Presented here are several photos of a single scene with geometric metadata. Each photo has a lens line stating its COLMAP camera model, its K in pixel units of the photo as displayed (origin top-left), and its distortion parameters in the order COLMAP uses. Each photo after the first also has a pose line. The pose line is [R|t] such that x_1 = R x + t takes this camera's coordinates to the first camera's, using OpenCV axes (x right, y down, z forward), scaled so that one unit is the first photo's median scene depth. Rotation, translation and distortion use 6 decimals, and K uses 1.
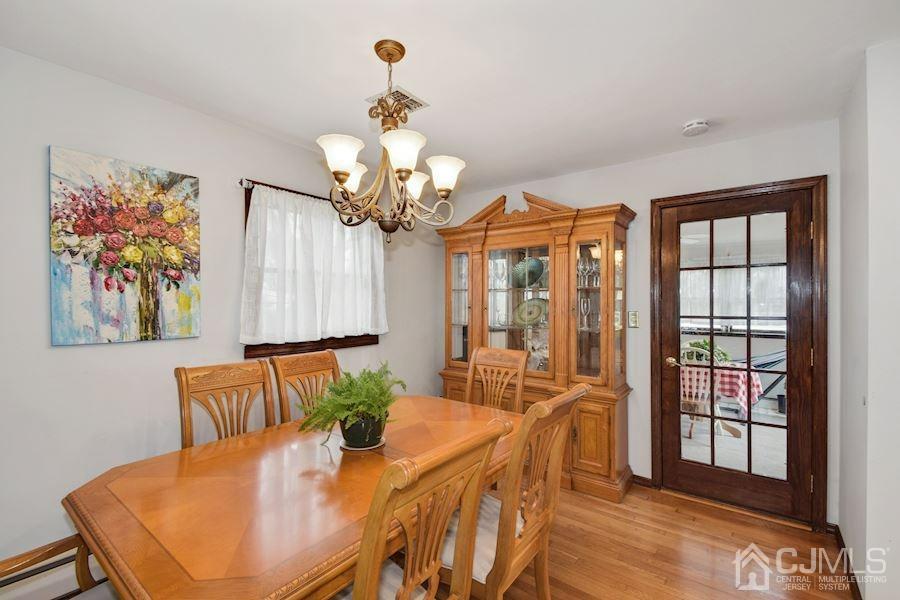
lens RADIAL K [[399.7, 0, 450.0], [0, 399.7, 300.0], [0, 0, 1]] dist [0.003098, 0.000125]
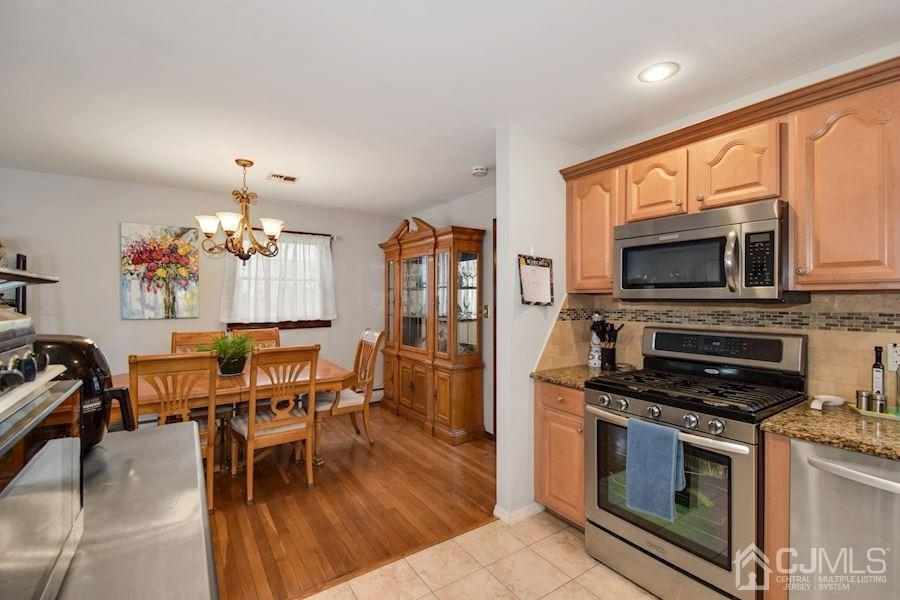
lens RADIAL K [[395.0, 0, 449.8], [0, 395.0, 293.1], [0, 0, 1]] dist [0.003790, 0.000217]
pose [[0.953382, -0.002640, -0.301755, 1.030414], [0.001096, 0.999985, -0.005287, -0.006393], [0.301765, 0.004710, 0.953371, -0.363671]]
